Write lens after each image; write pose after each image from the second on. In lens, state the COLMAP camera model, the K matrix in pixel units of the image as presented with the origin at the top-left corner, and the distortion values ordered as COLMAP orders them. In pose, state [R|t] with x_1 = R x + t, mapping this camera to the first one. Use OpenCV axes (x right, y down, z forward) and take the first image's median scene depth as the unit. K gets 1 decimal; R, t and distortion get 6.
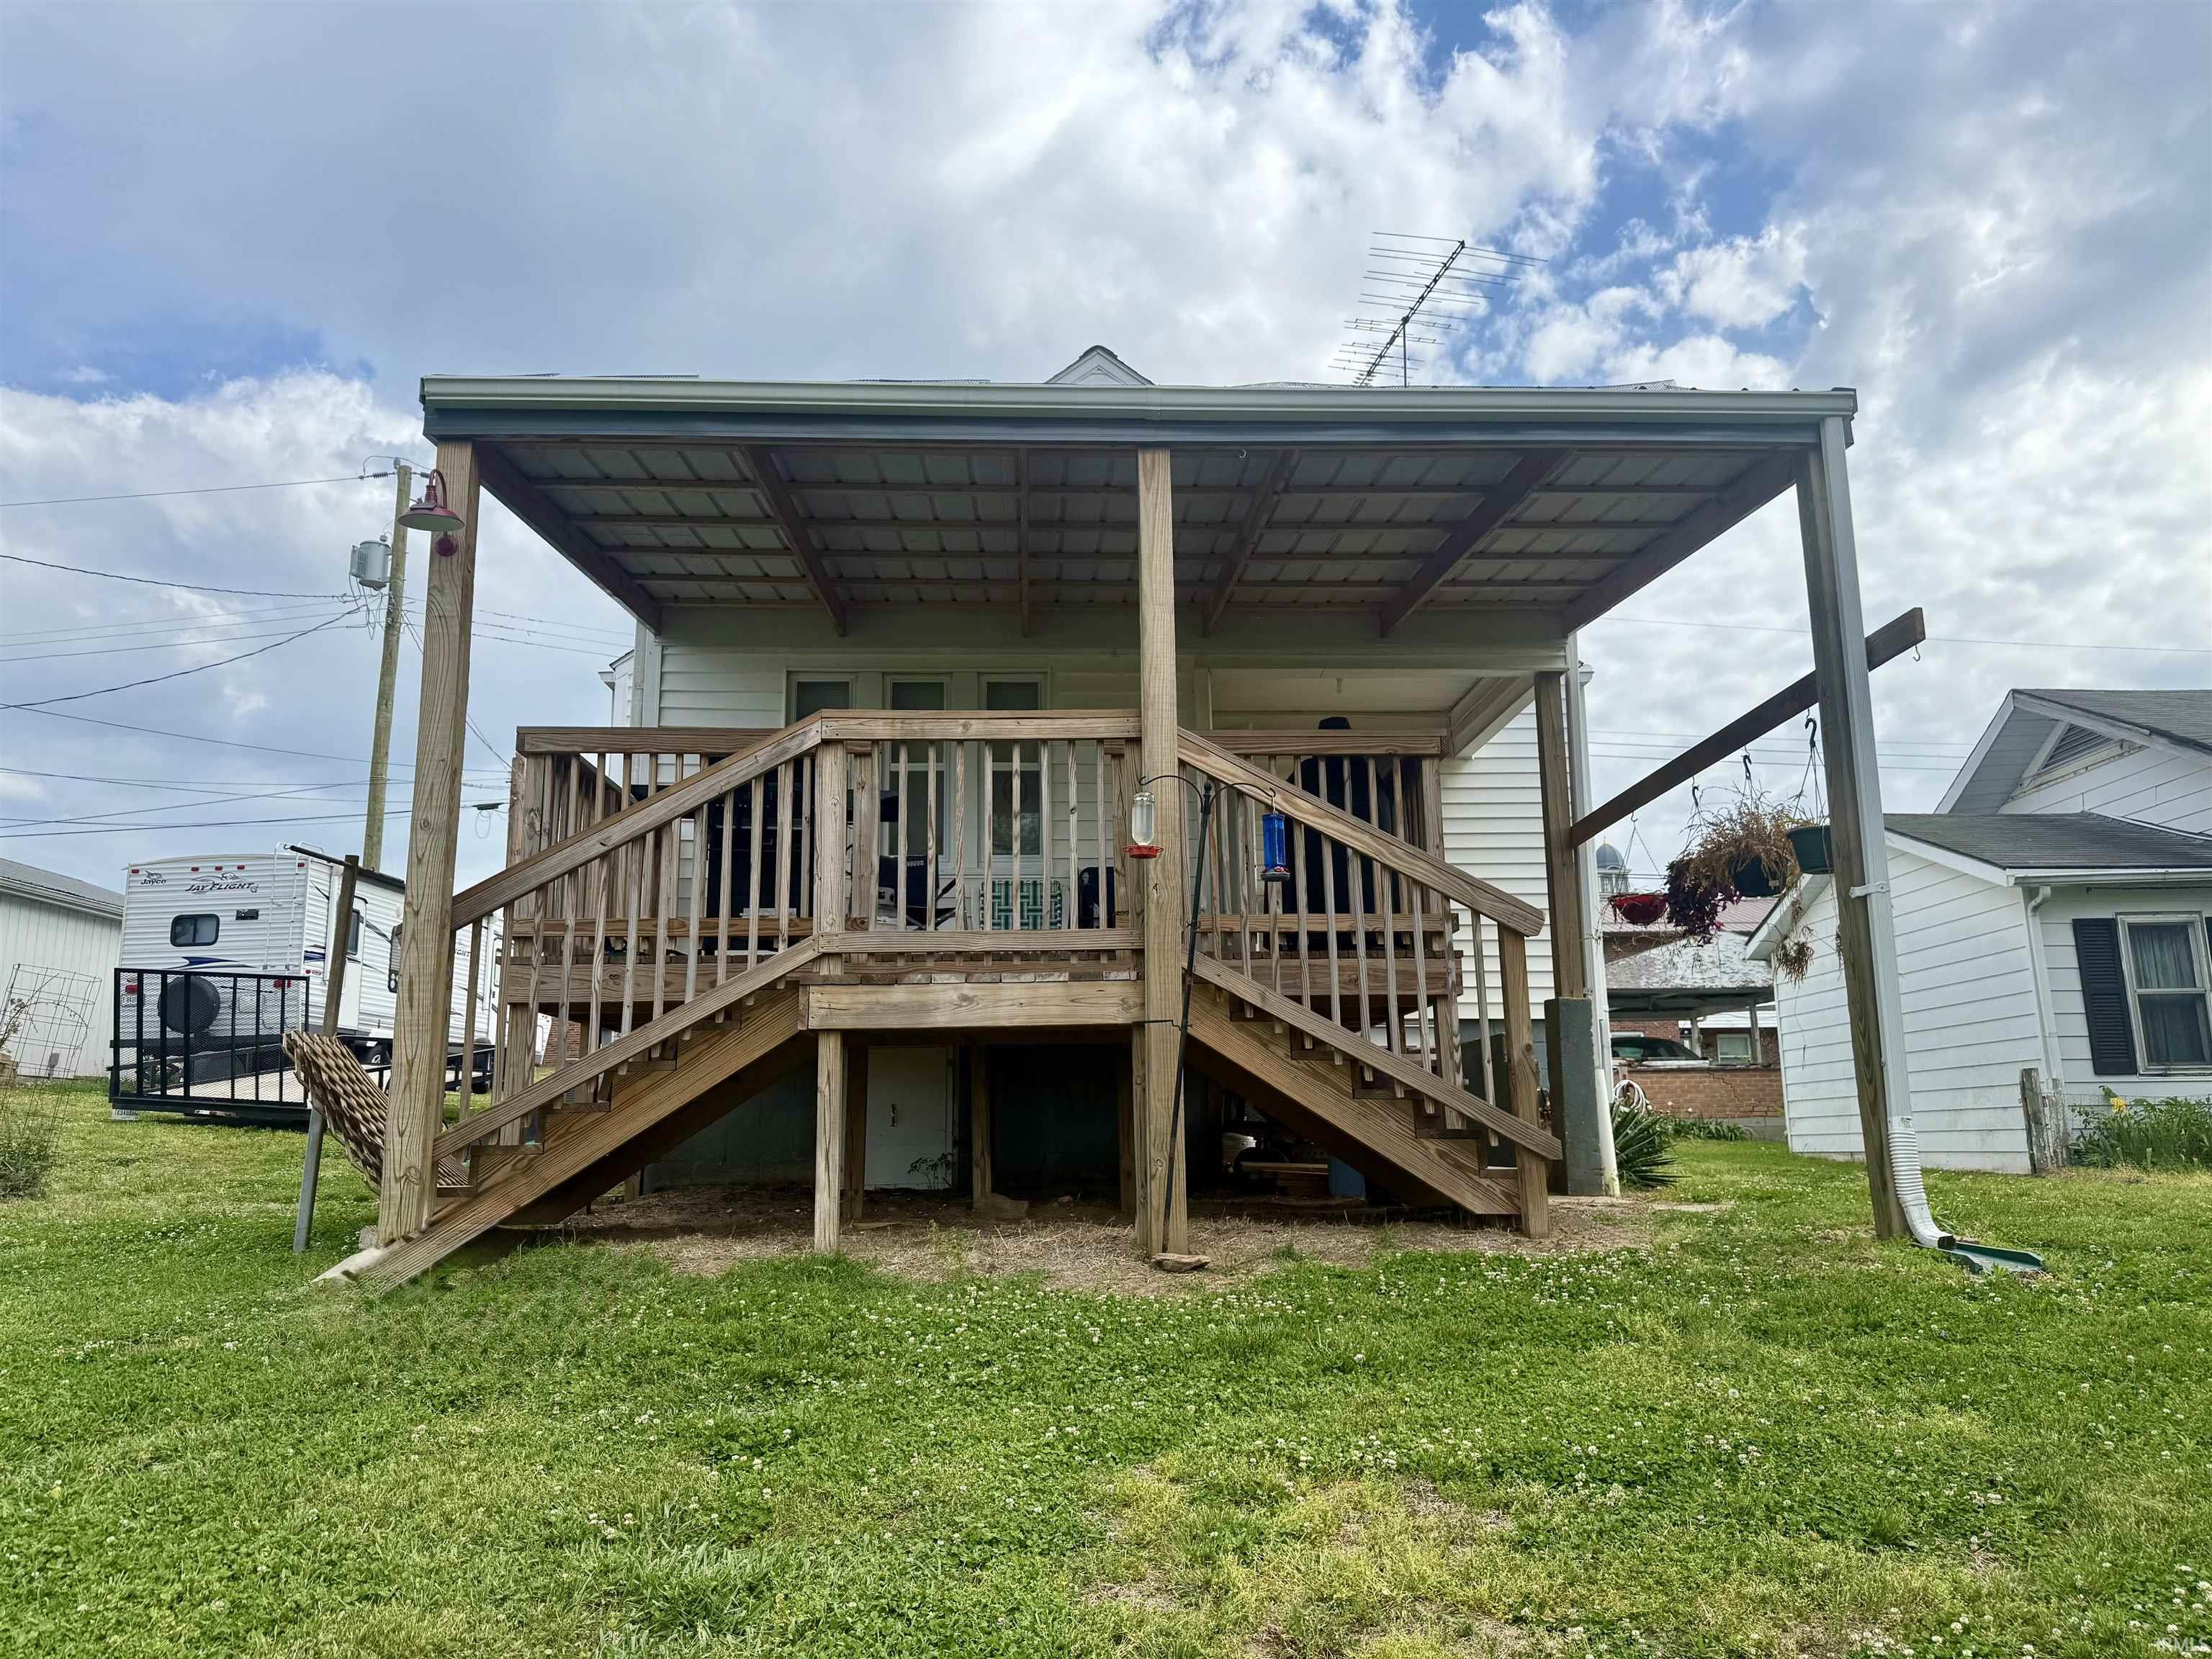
lens RADIAL K [[1486.5, 0, 1104.0], [0, 1486.5, 839.9], [0, 0, 1]] dist [0.122962, -0.199407]
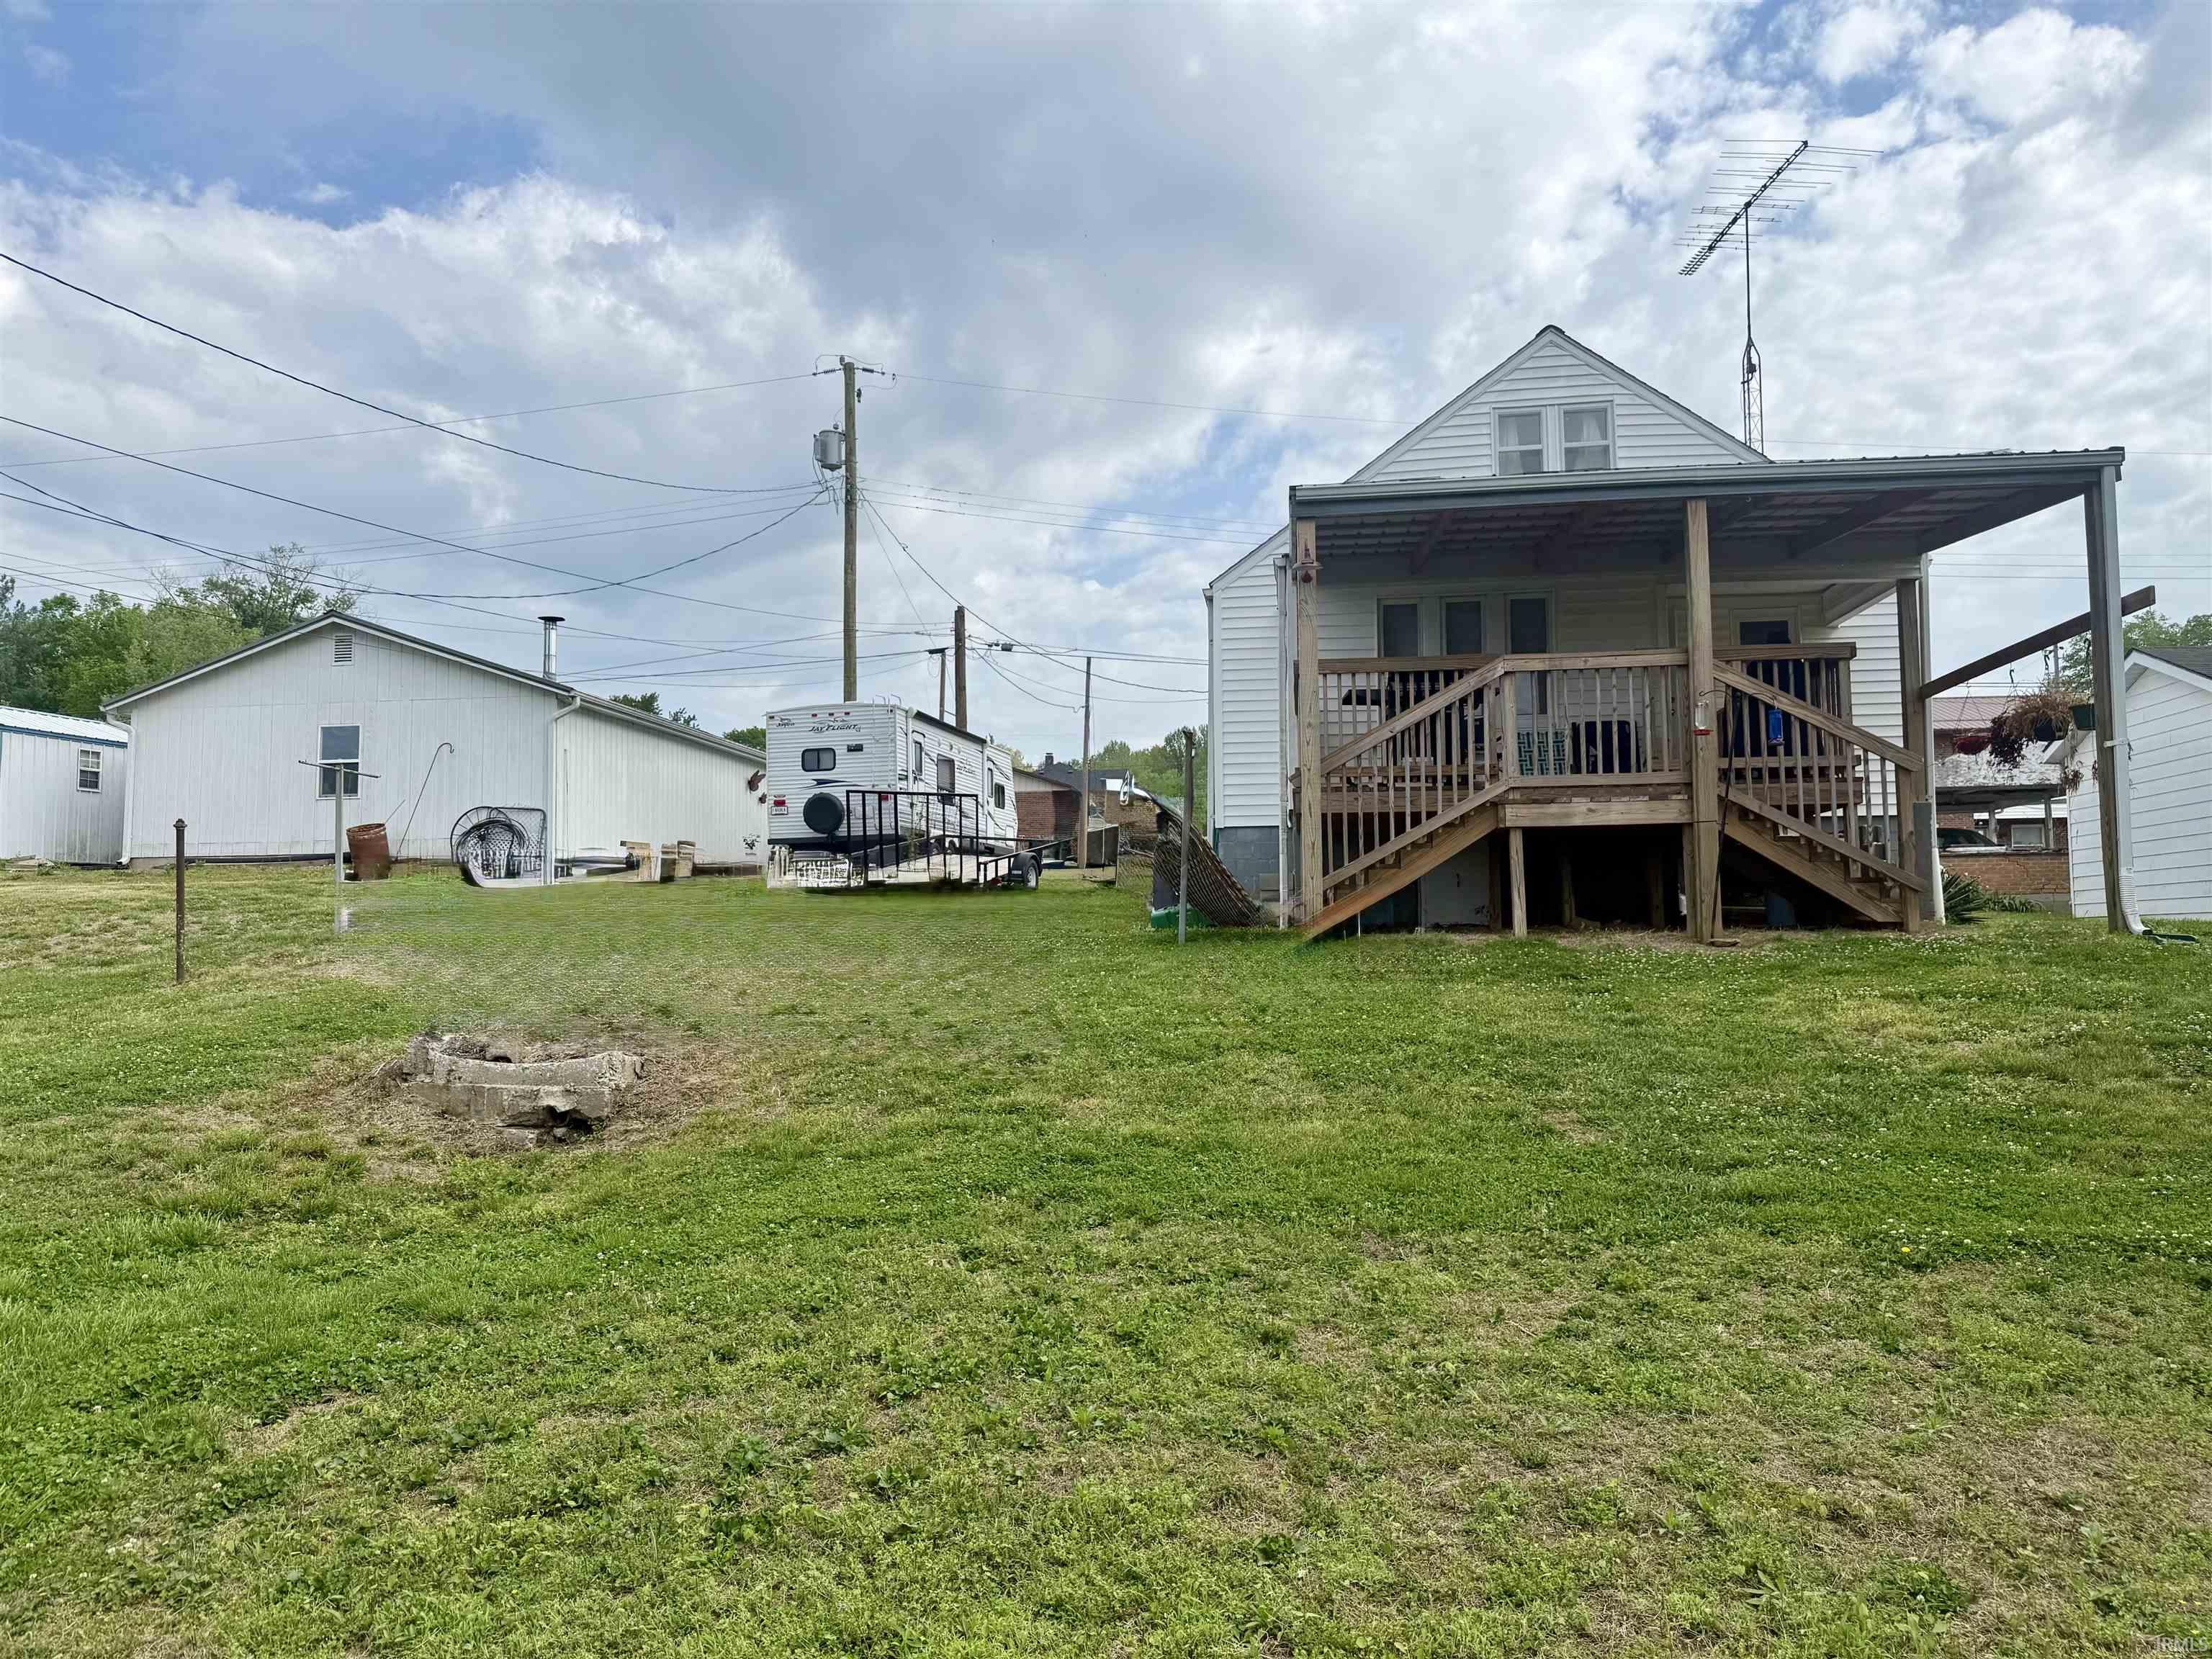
lens RADIAL K [[1540.2, 0, 1106.0], [0, 1540.2, 829.5], [0, 0, 1]] dist [-0.002629, 0.002091]
pose [[0.989107, -0.010040, -0.146857, -0.340450], [0.028453, 0.991896, 0.123827, -0.103785], [0.144424, -0.126657, 0.981376, -0.809680]]
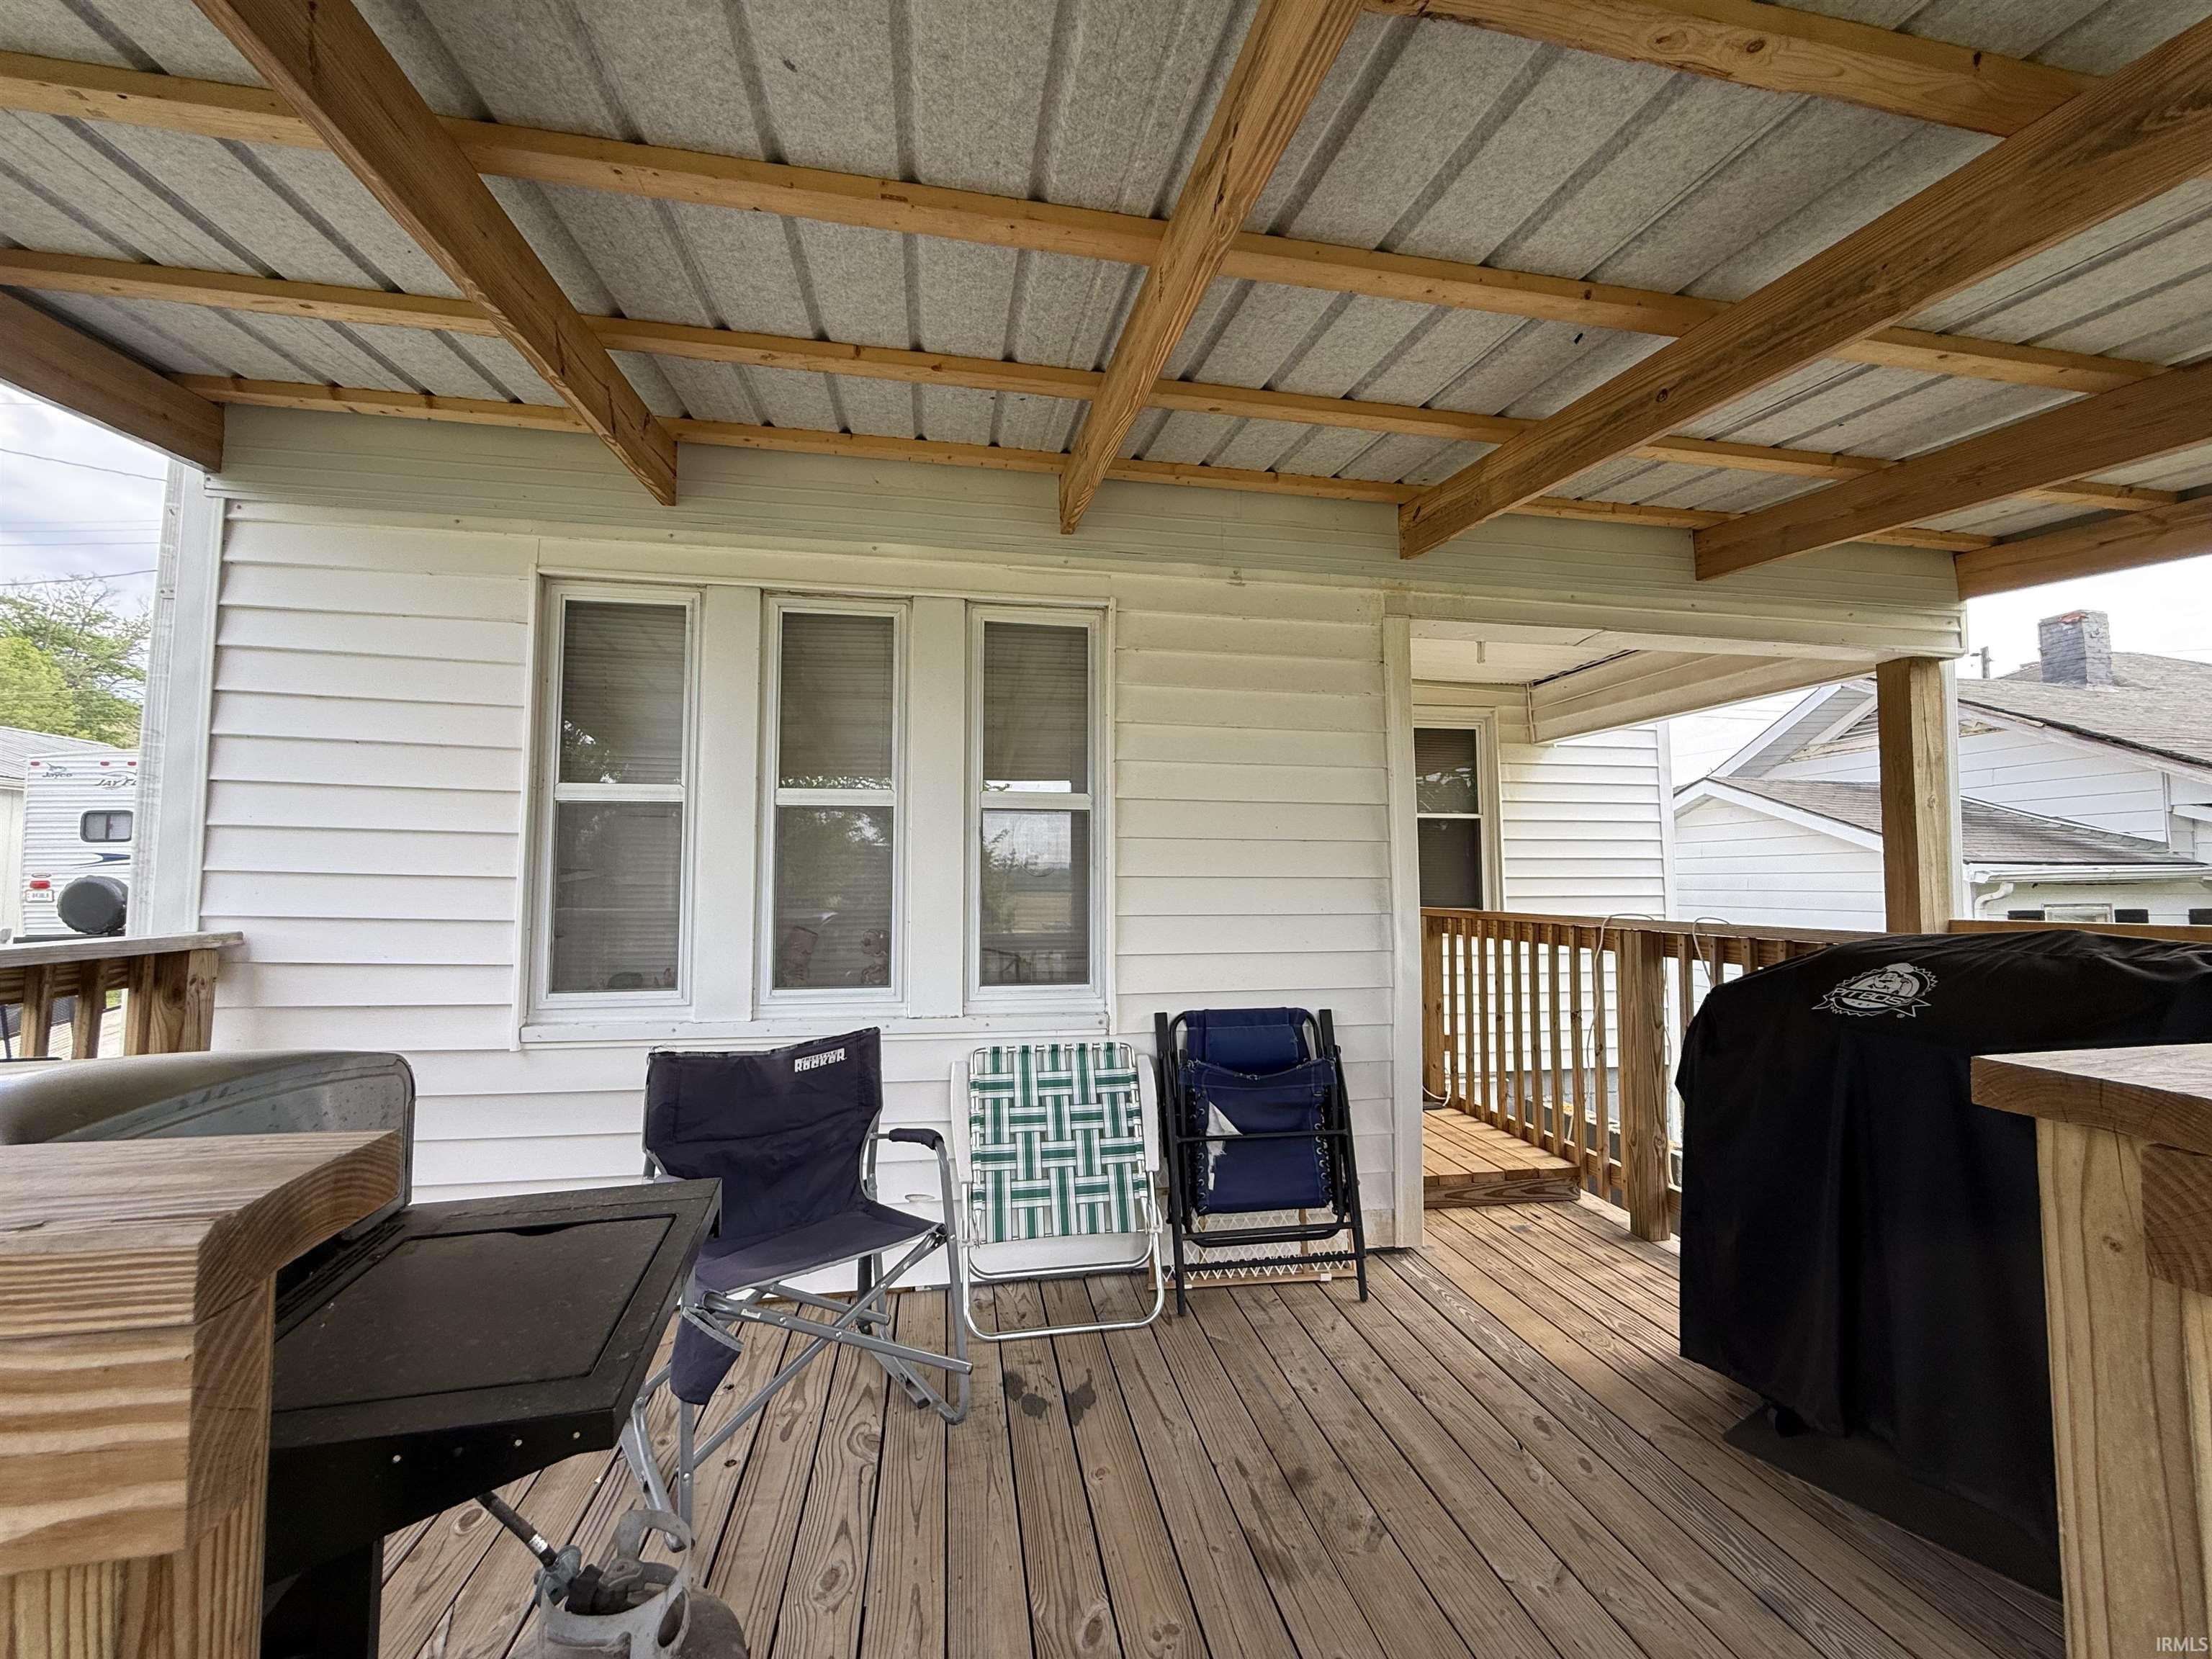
lens RADIAL K [[895.3, 0, 1097.1], [0, 895.3, 830.7], [0, 0, 1]] dist [-0.010498, -0.000052]
pose [[0.990719, 0.023632, 0.133855, -0.098986], [-0.041379, 0.990466, 0.131398, -0.095774], [-0.129473, -0.135717, 0.982251, 0.856608]]
